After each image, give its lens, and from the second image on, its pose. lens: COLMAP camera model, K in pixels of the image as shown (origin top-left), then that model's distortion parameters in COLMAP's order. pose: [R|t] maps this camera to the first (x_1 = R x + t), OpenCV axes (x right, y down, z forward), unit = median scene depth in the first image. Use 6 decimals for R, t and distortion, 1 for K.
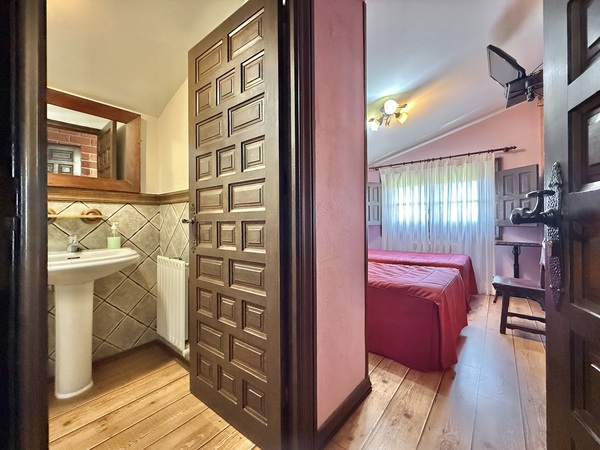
lens RADIAL K [[244.4, 0, 297.2], [0, 244.4, 222.4], [0, 0, 1]] dist [0.000665, -0.000212]
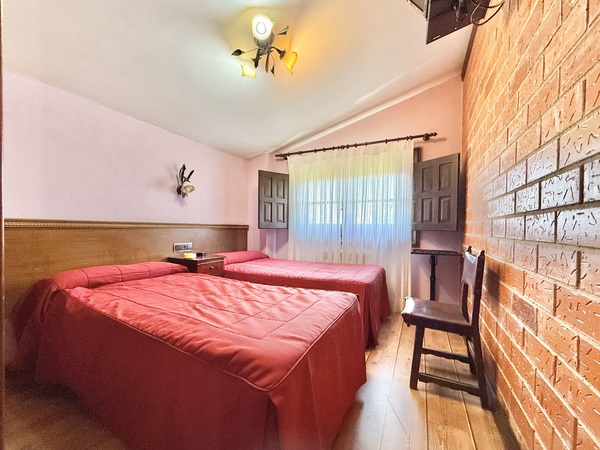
lens RADIAL K [[244.7, 0, 295.6], [0, 244.7, 233.7], [0, 0, 1]] dist [0.000947, 0.000088]
pose [[0.976116, 0.009734, 0.217030, 0.338406], [-0.014656, 0.999670, 0.021081, 0.019948], [-0.216753, -0.023758, 0.975937, 0.383320]]
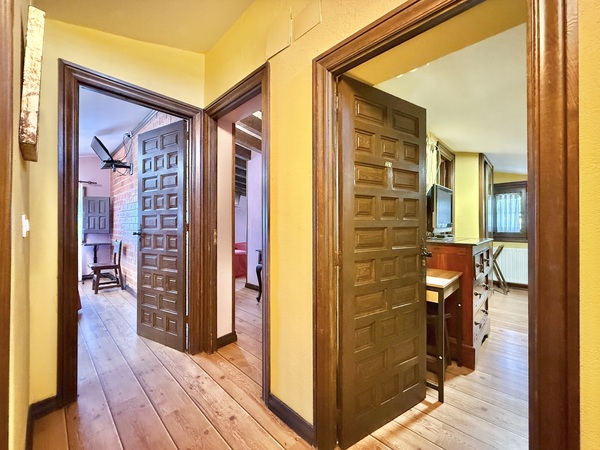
lens RADIAL K [[244.4, 0, 297.2], [0, 244.4, 222.4], [0, 0, 1]] dist [0.000665, -0.000212]
pose [[0.070114, 0.015329, 0.997421, -0.767812], [-0.008909, 0.999852, -0.014740, -0.052455], [-0.997499, -0.007852, 0.070240, -0.531984]]
